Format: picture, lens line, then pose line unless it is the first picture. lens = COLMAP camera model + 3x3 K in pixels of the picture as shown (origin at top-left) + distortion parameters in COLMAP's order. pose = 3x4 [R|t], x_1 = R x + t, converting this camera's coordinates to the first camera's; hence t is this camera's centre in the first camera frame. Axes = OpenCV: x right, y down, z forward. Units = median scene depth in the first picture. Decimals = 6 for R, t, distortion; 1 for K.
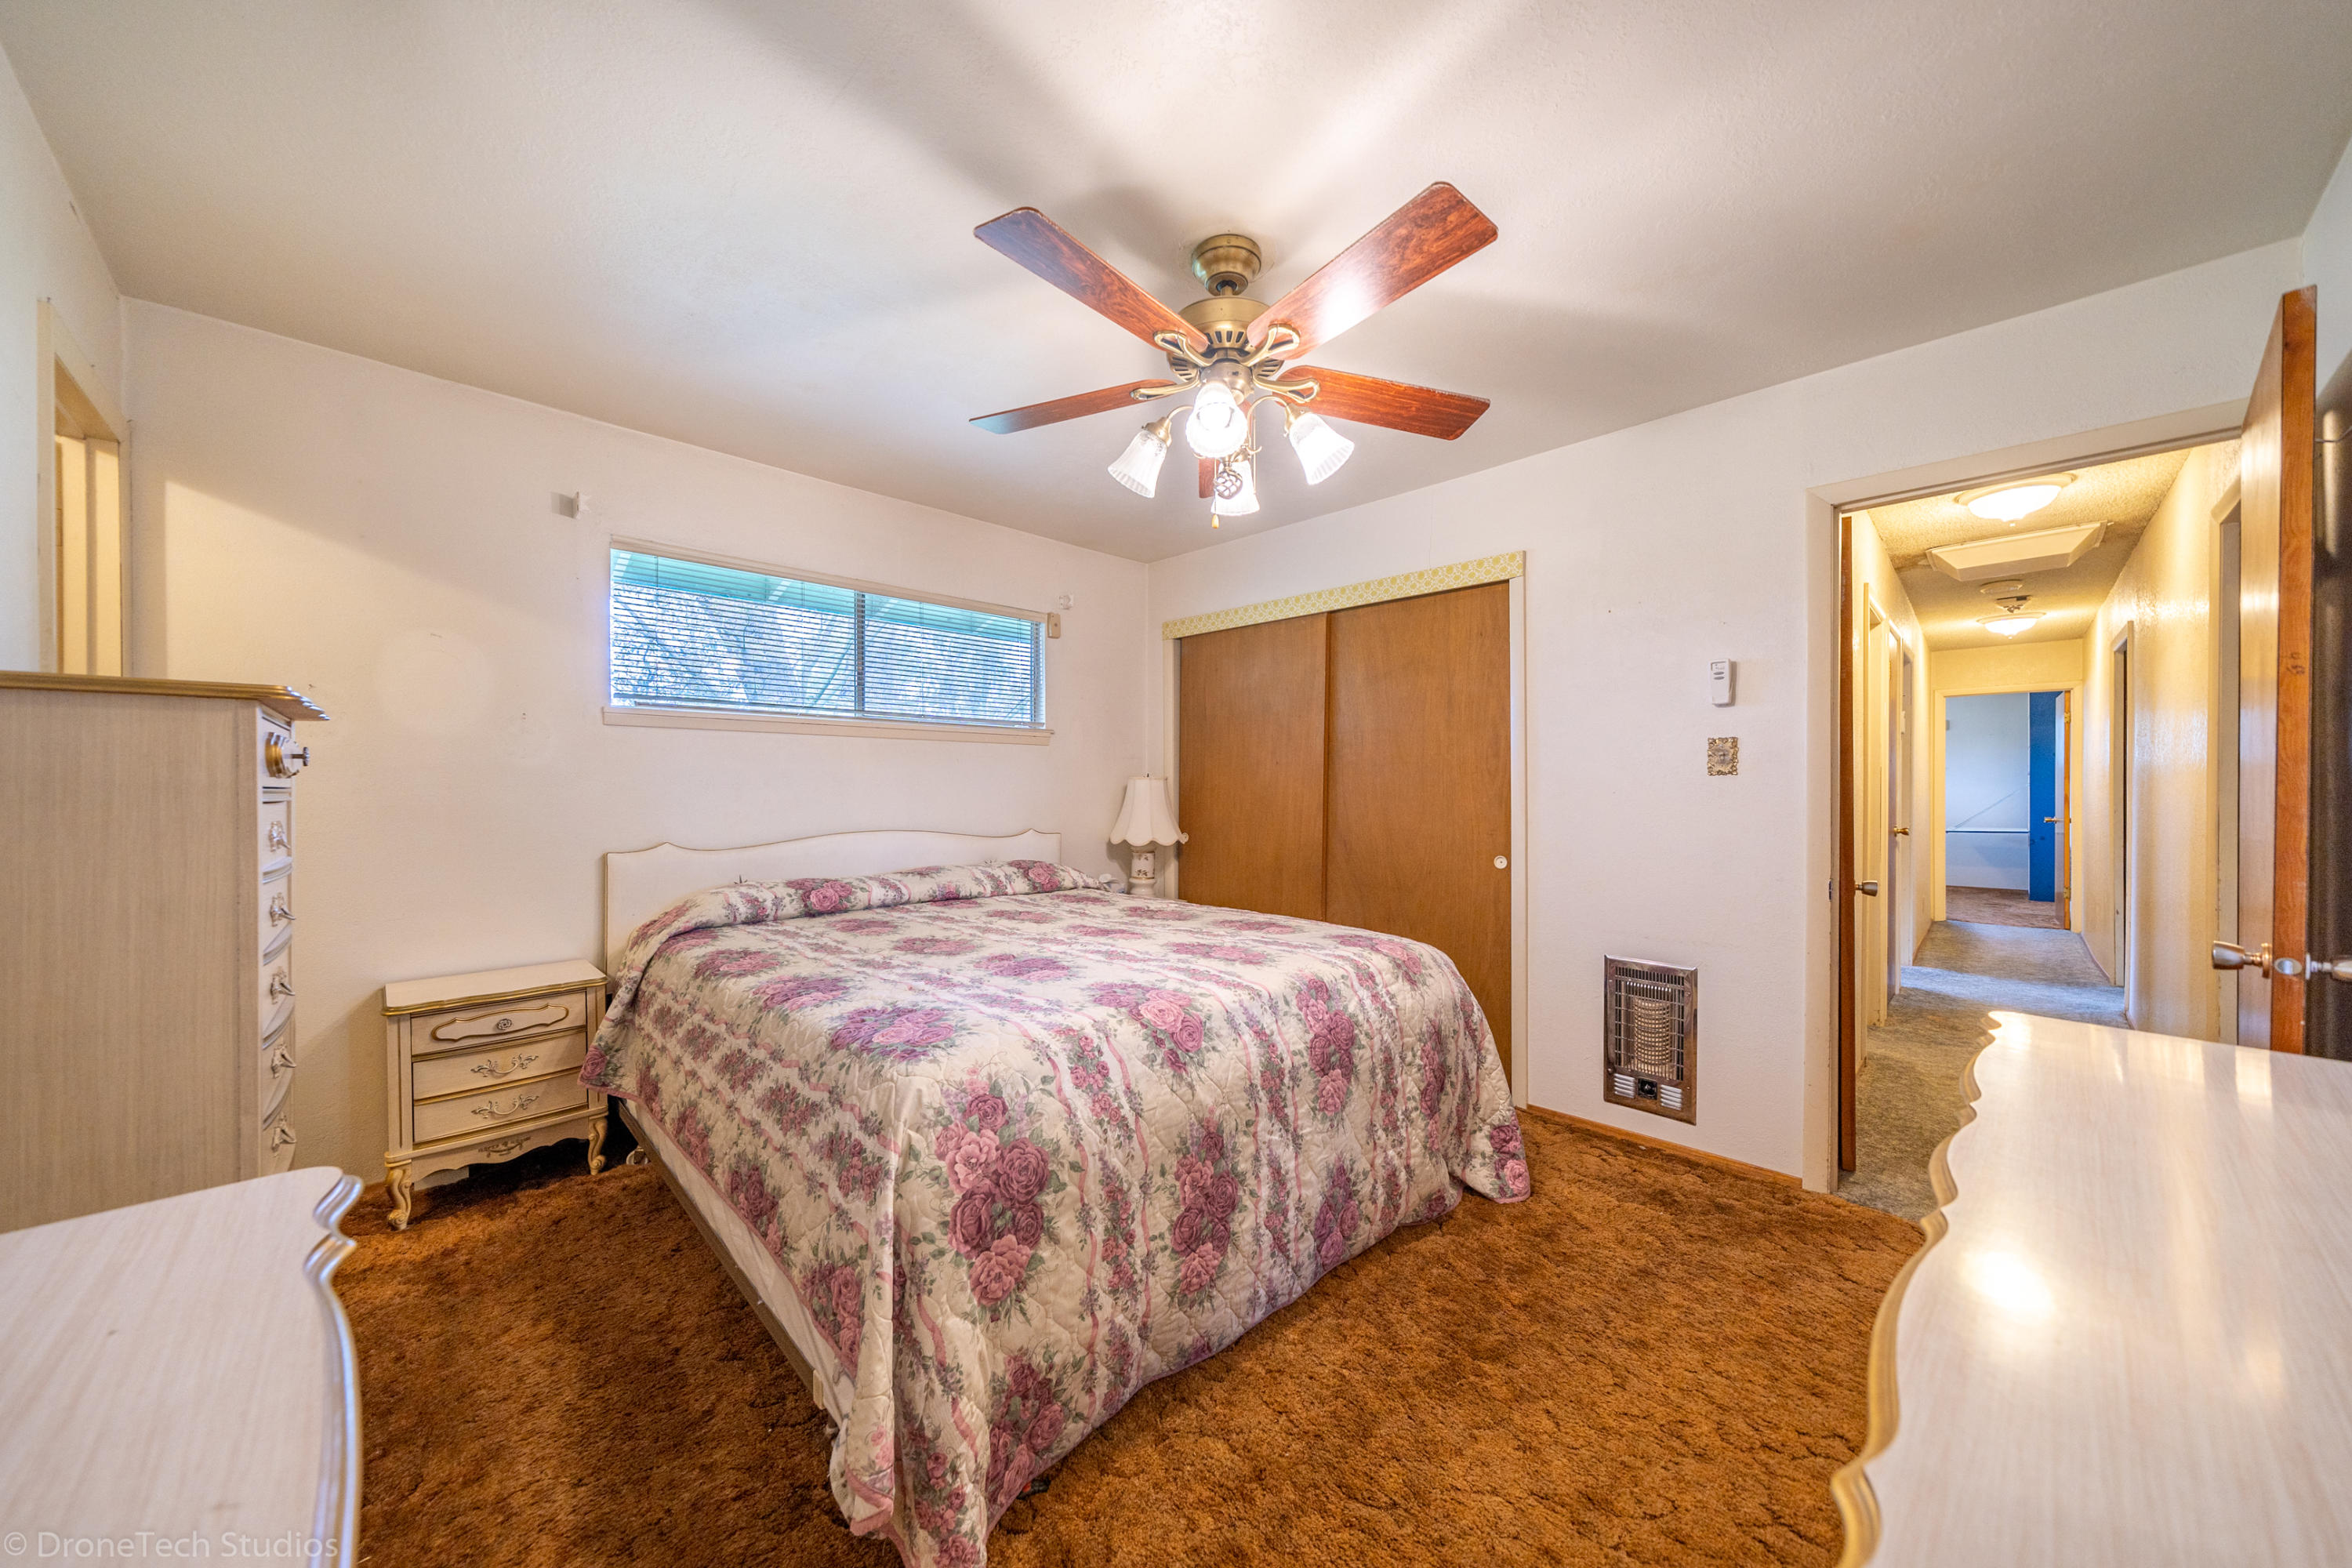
lens RADIAL K [[814.6, 0, 1181.4], [0, 814.6, 791.1], [0, 0, 1]] dist [-0.001032, -0.000536]
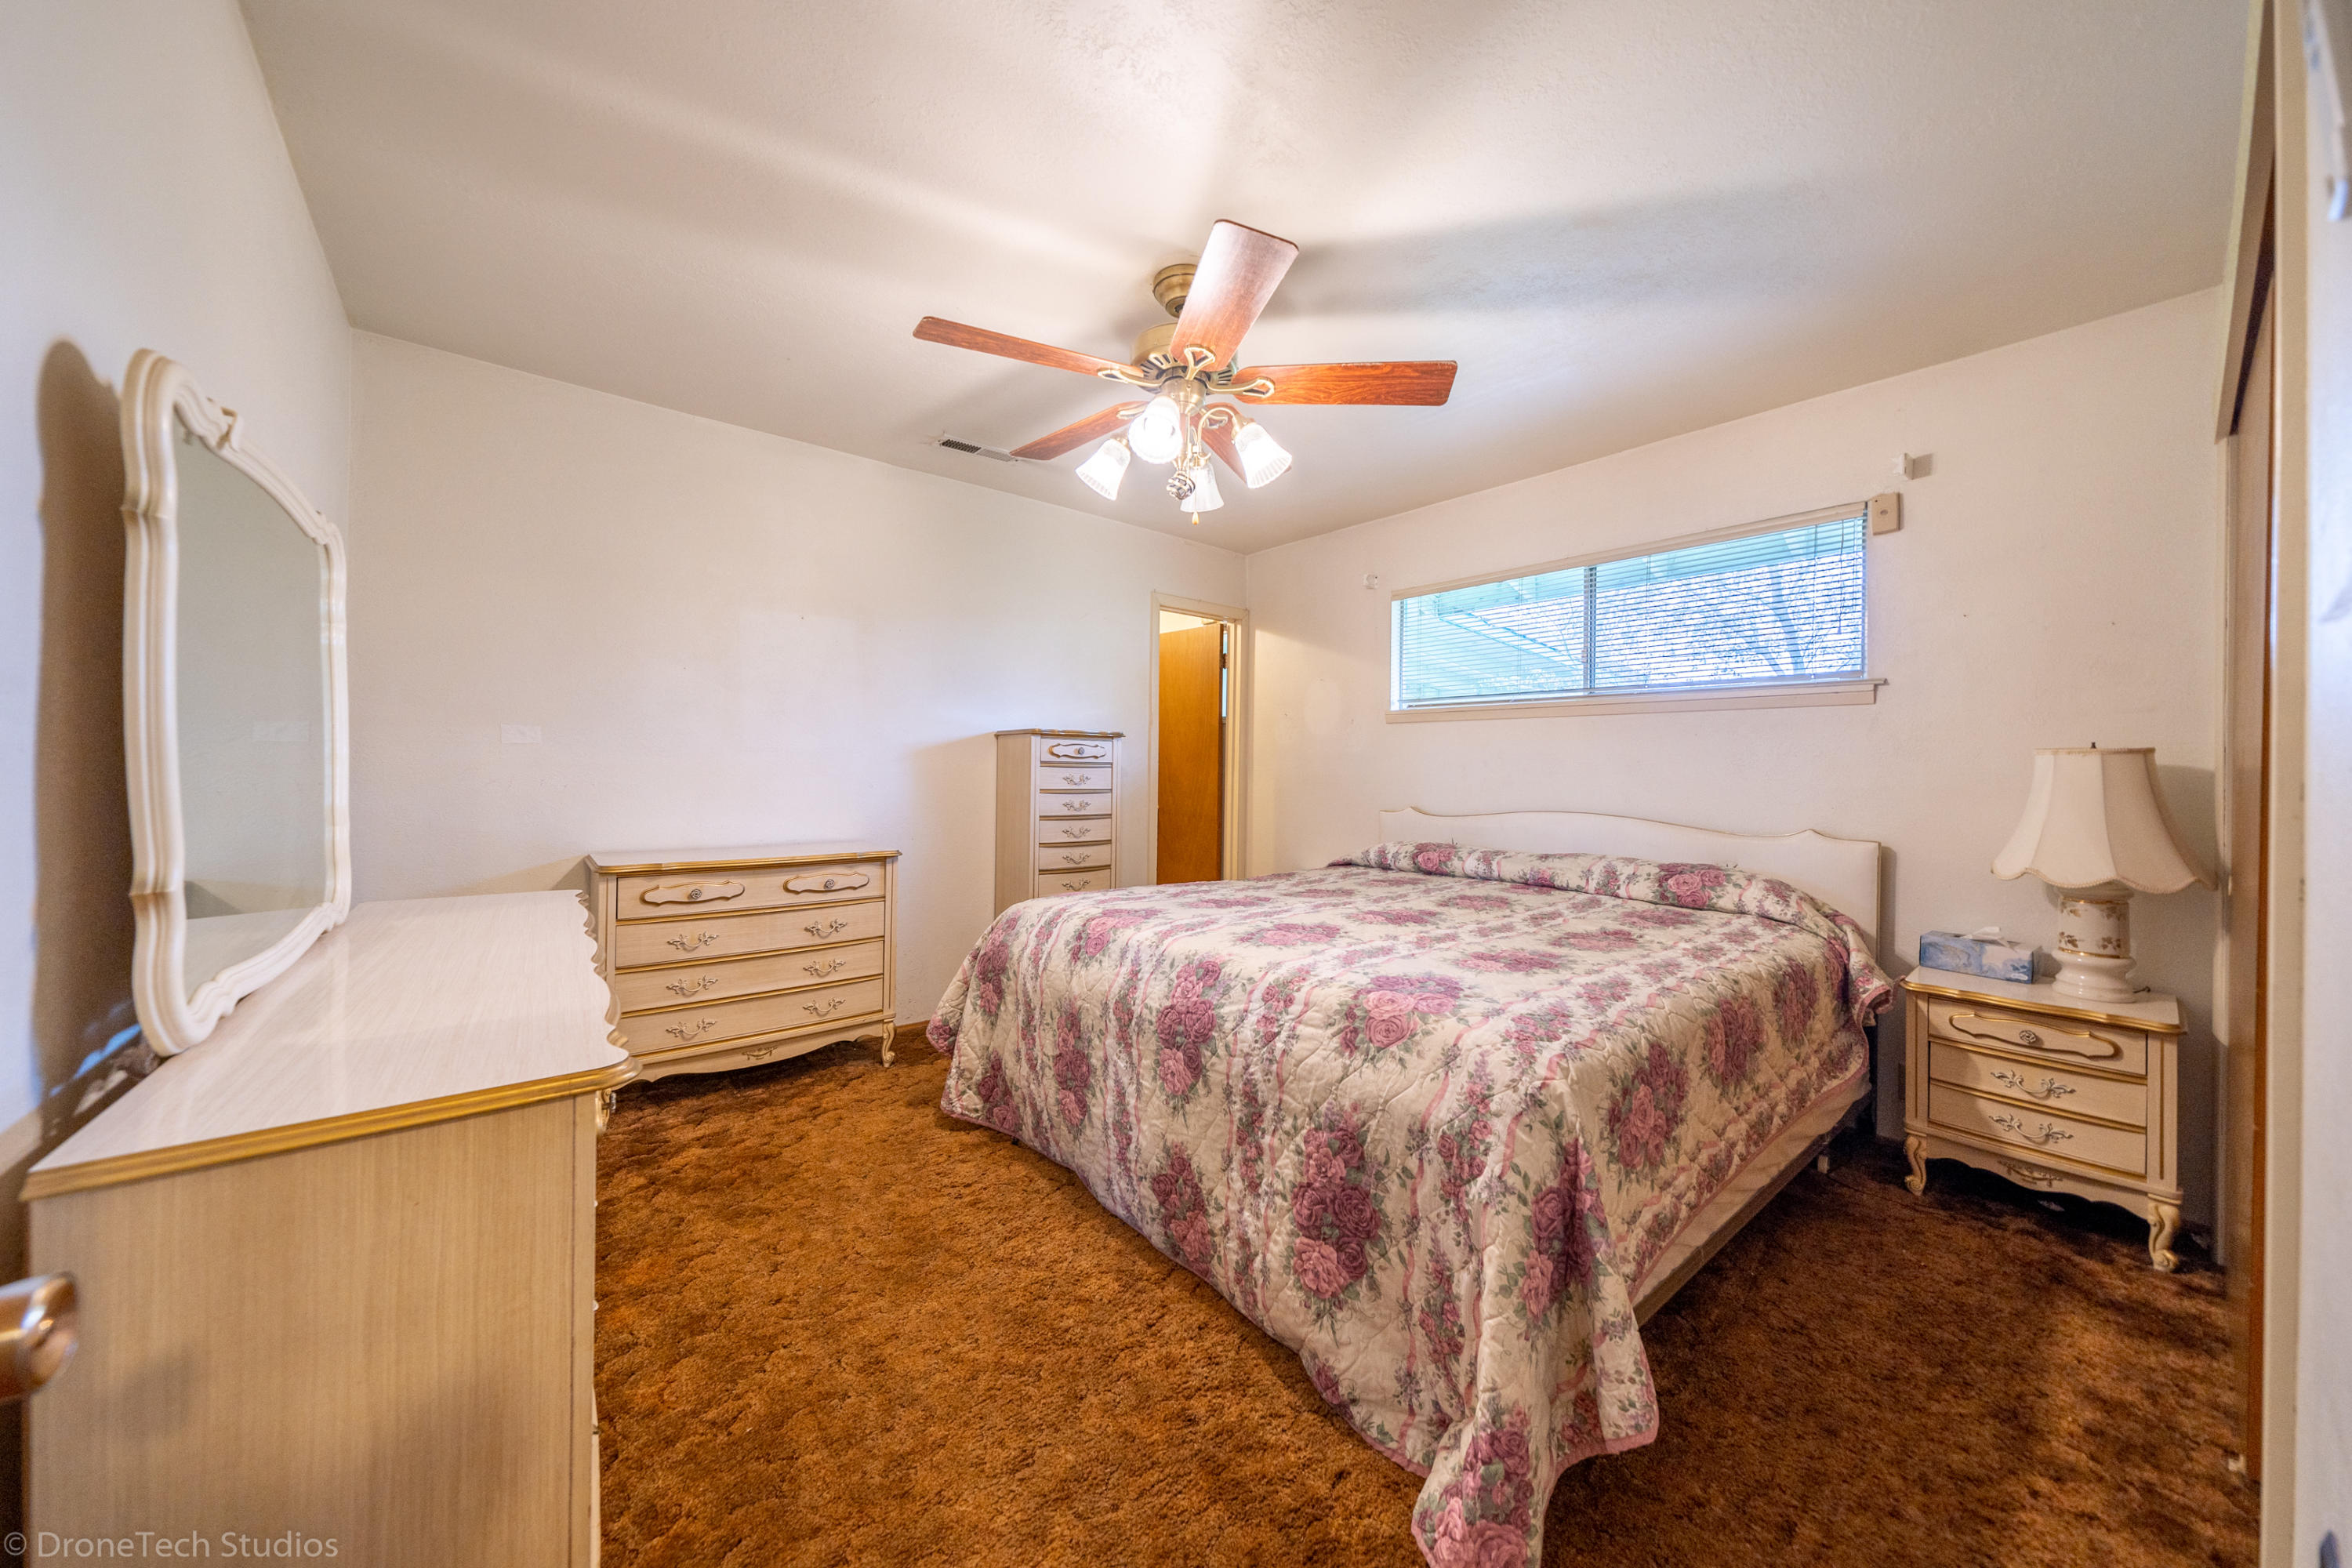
lens RADIAL K [[814.6, 0, 1182.9], [0, 814.6, 774.3], [0, 0, 1]] dist [-0.001032, -0.000536]
pose [[-0.097972, 0.002526, -0.995186, 1.244429], [-0.010119, 0.999943, 0.003534, 0.012888], [0.995138, 0.010417, -0.097941, 1.192055]]
